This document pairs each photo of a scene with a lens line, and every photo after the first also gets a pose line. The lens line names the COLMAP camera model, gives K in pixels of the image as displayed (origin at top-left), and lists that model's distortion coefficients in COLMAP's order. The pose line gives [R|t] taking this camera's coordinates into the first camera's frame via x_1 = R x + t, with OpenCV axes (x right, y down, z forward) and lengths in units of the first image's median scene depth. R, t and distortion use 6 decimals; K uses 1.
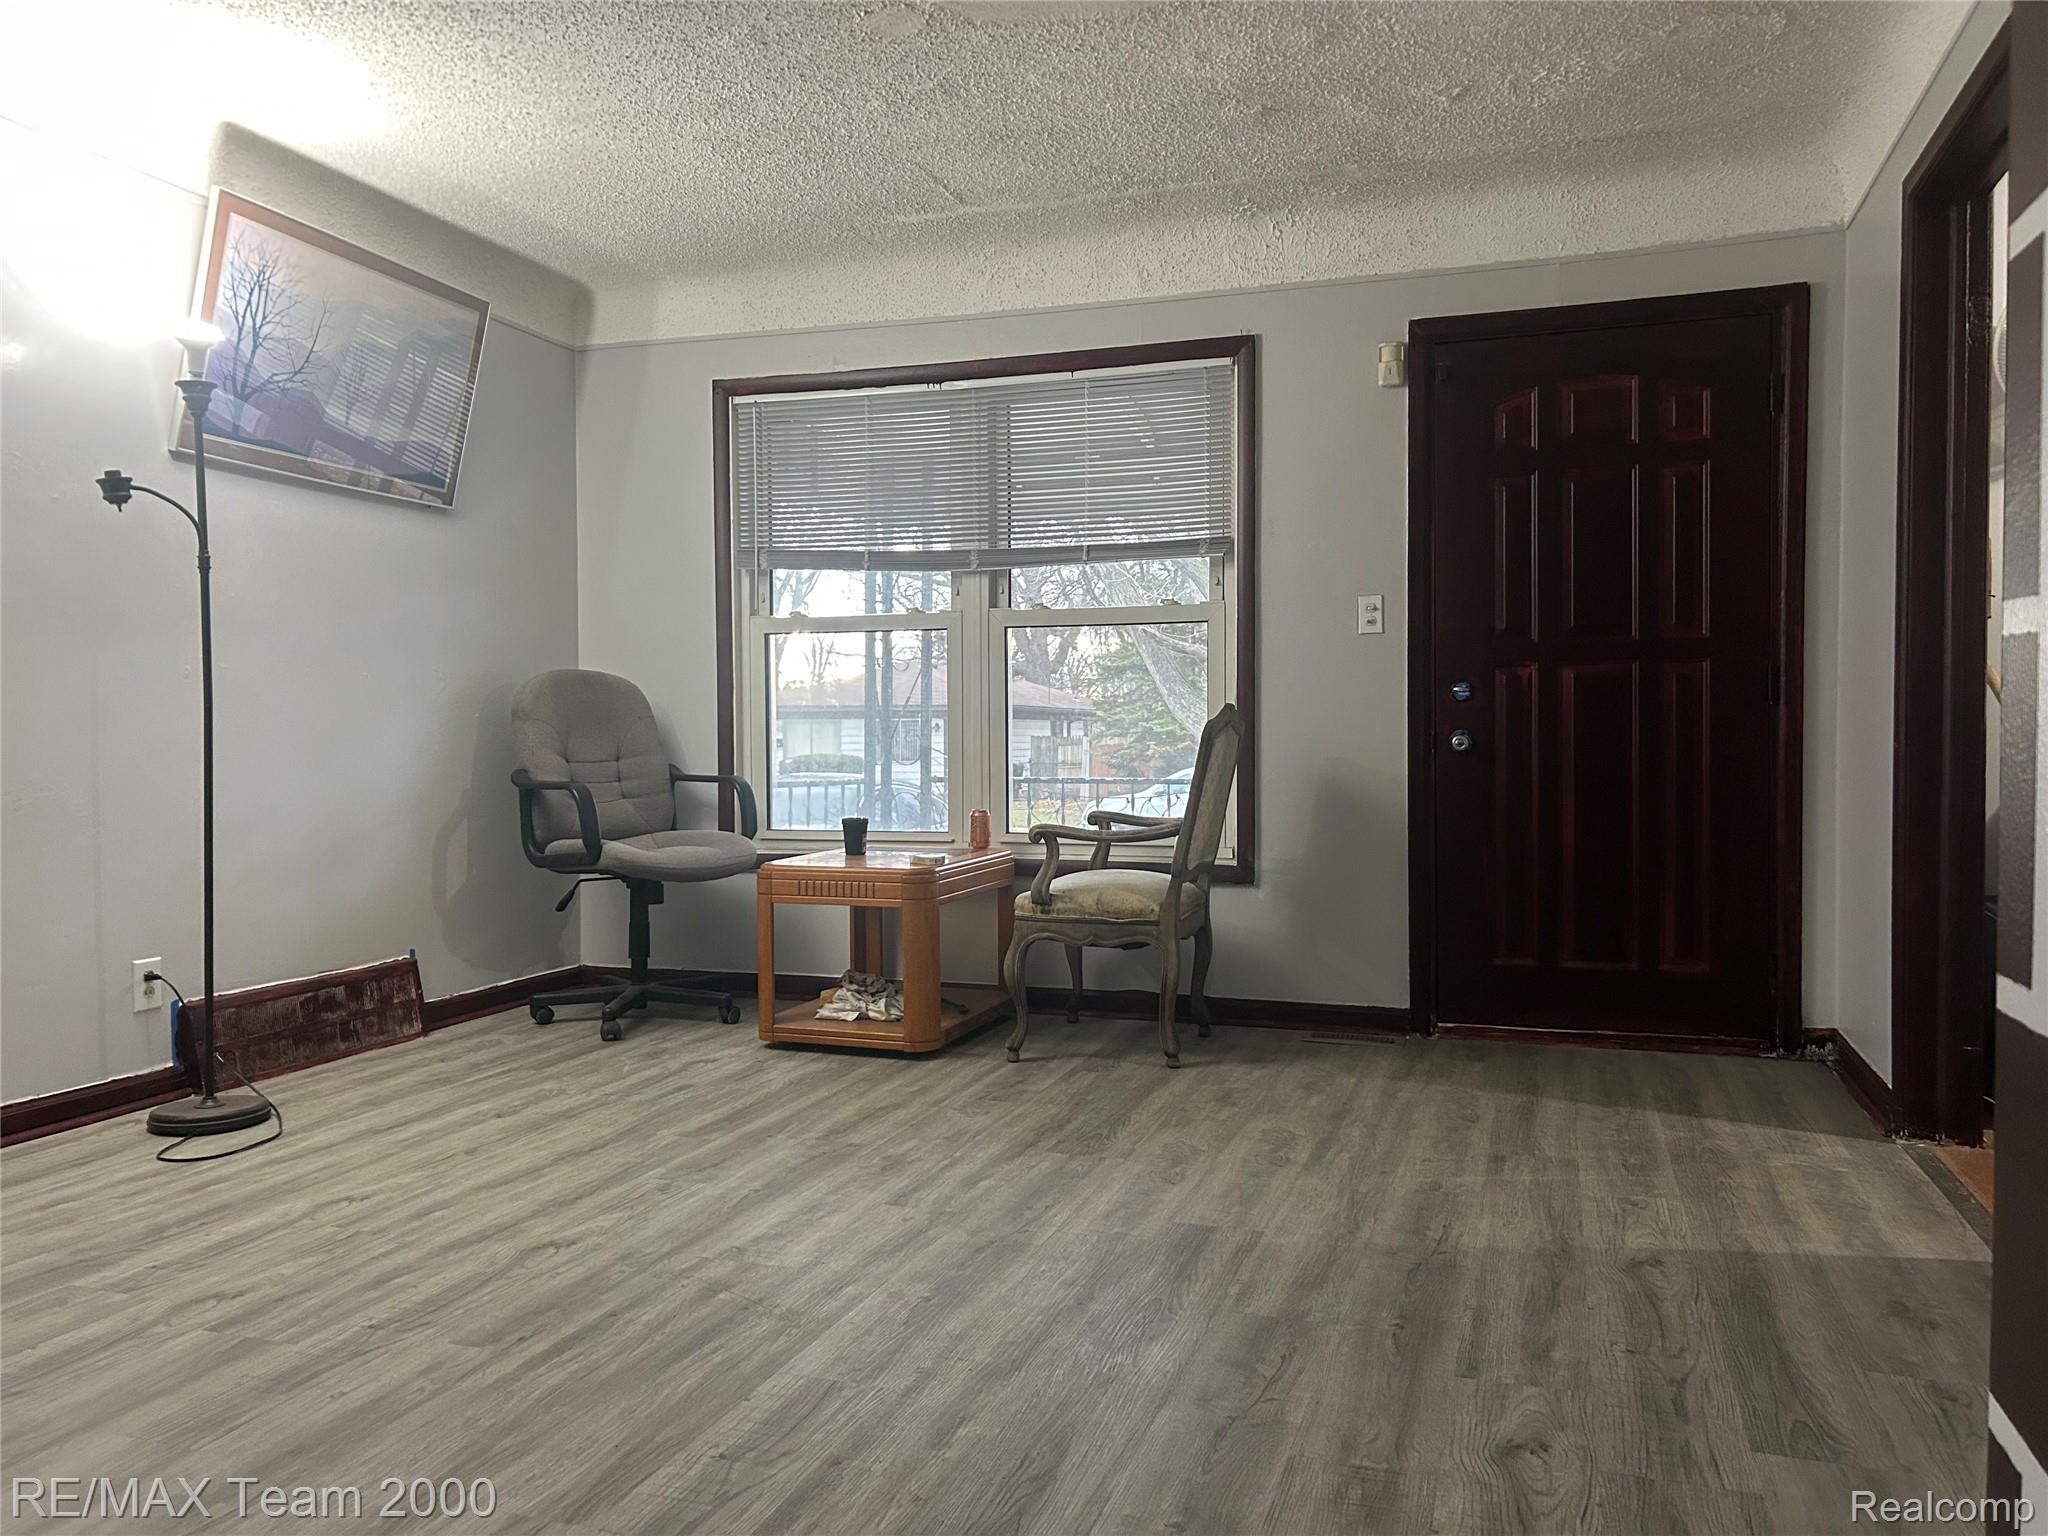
lens RADIAL K [[1539.8, 0, 1017.5], [0, 1539.8, 770.9], [0, 0, 1]] dist [0.054299, -0.046577]
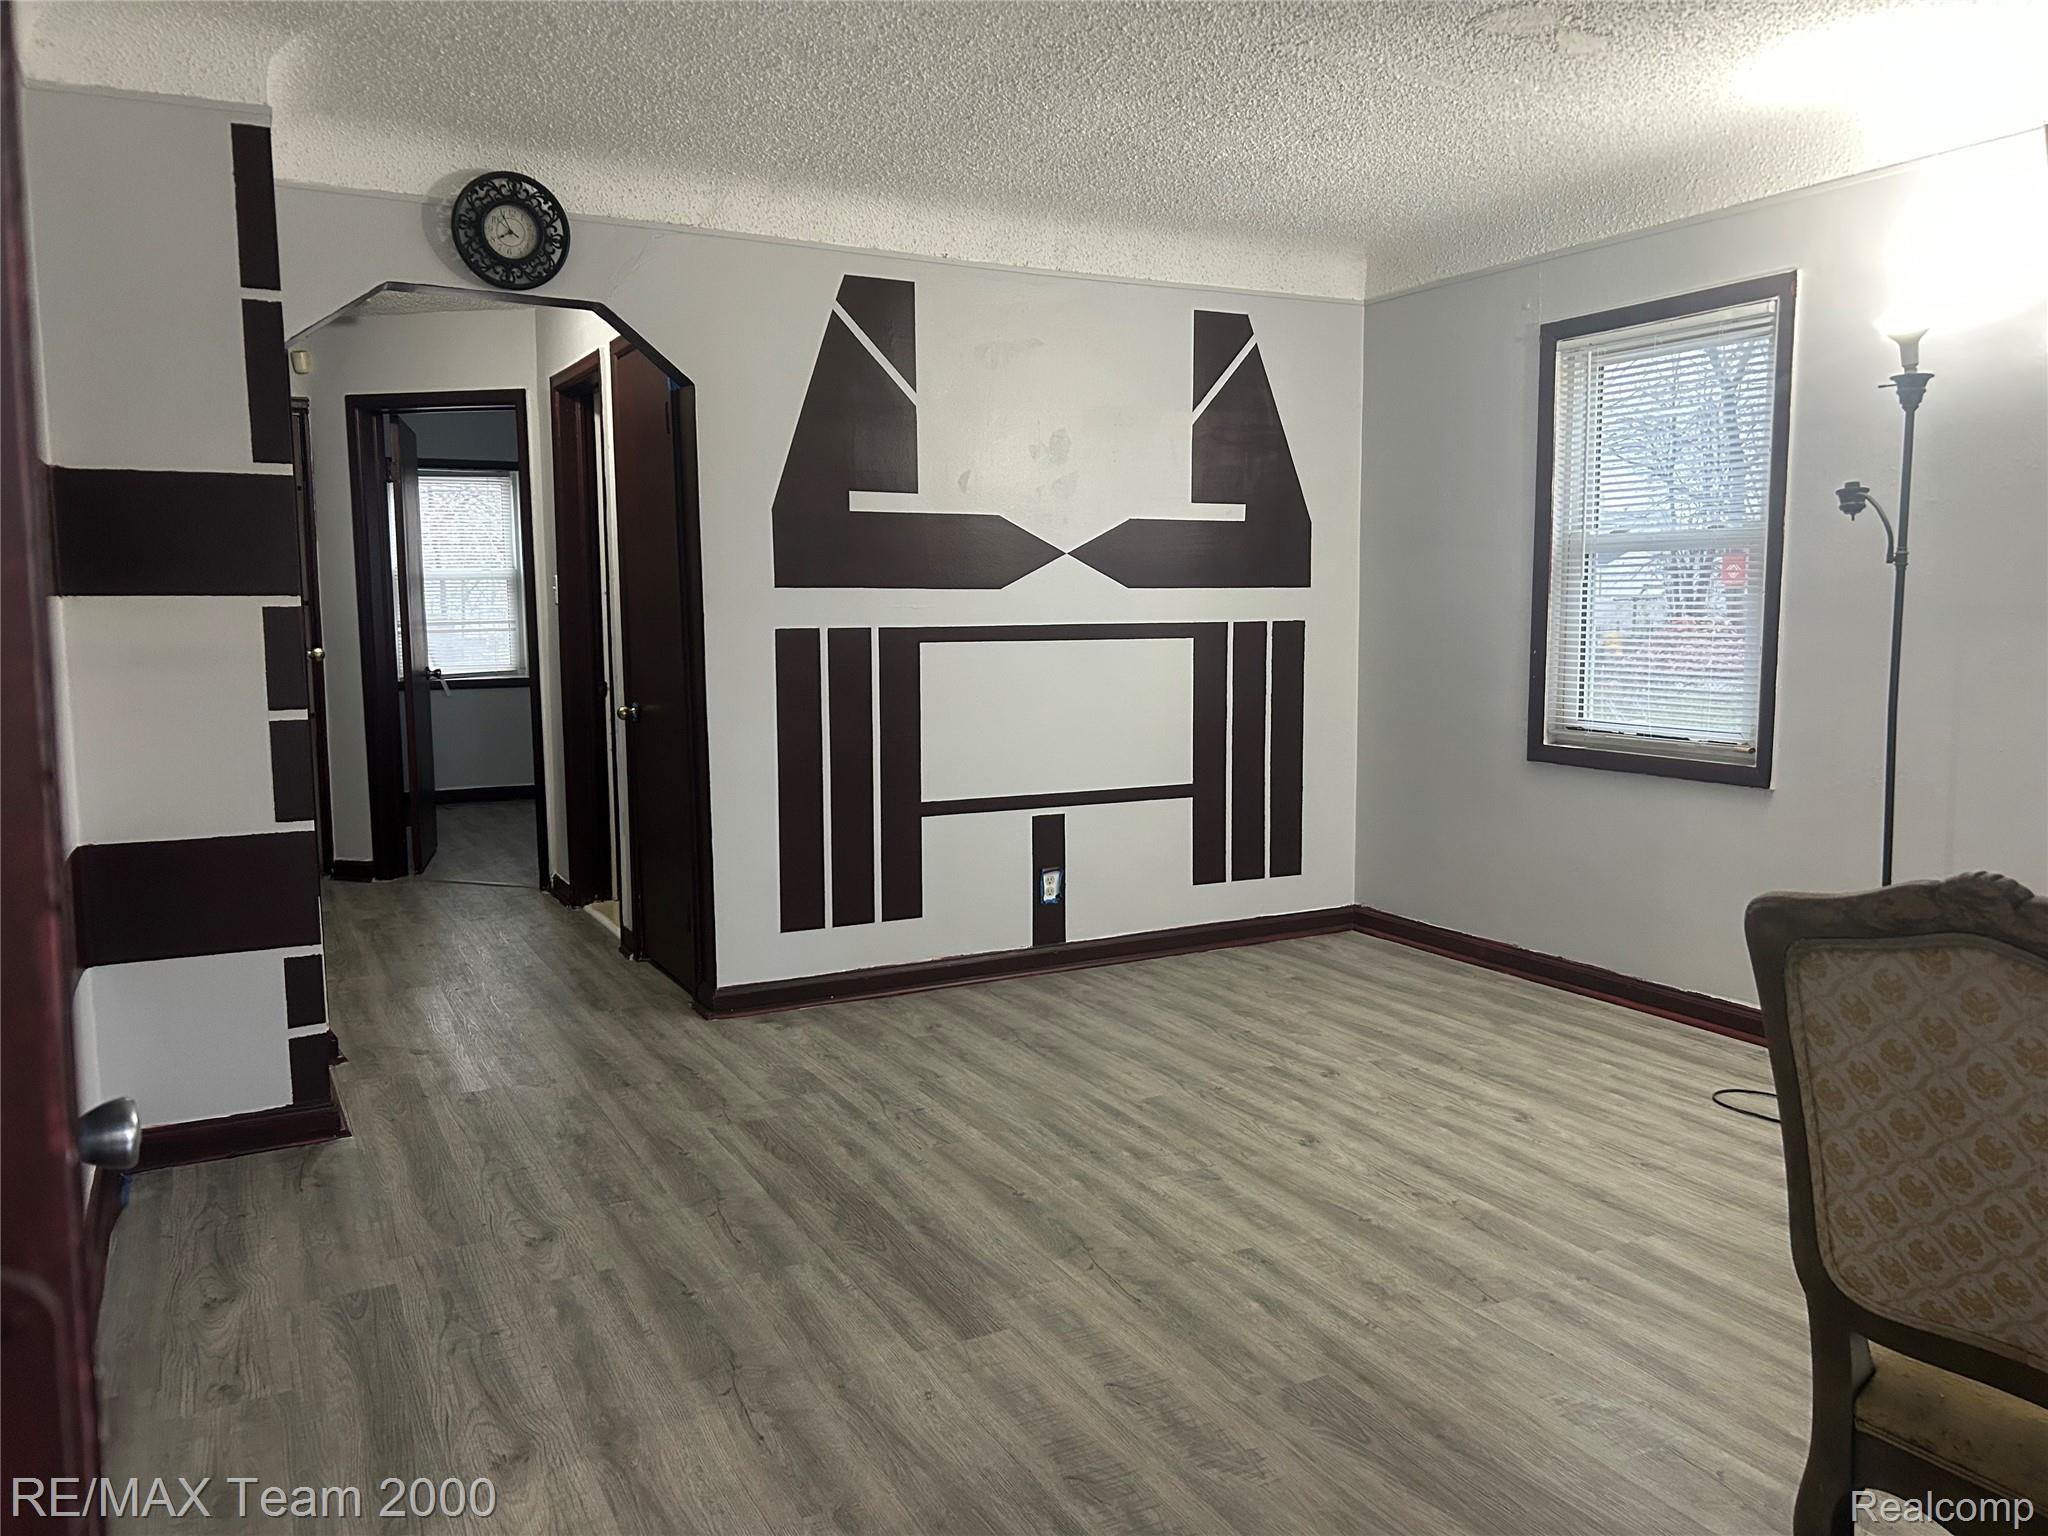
lens RADIAL K [[1539.8, 0, 1014.1], [0, 1539.8, 761.8], [0, 0, 1]] dist [0.054299, -0.046577]
pose [[-0.687006, 0.081986, -0.722012, 0.768602], [-0.011024, 0.992324, 0.123170, -0.159088], [0.726568, 0.092578, -0.680829, 1.679760]]
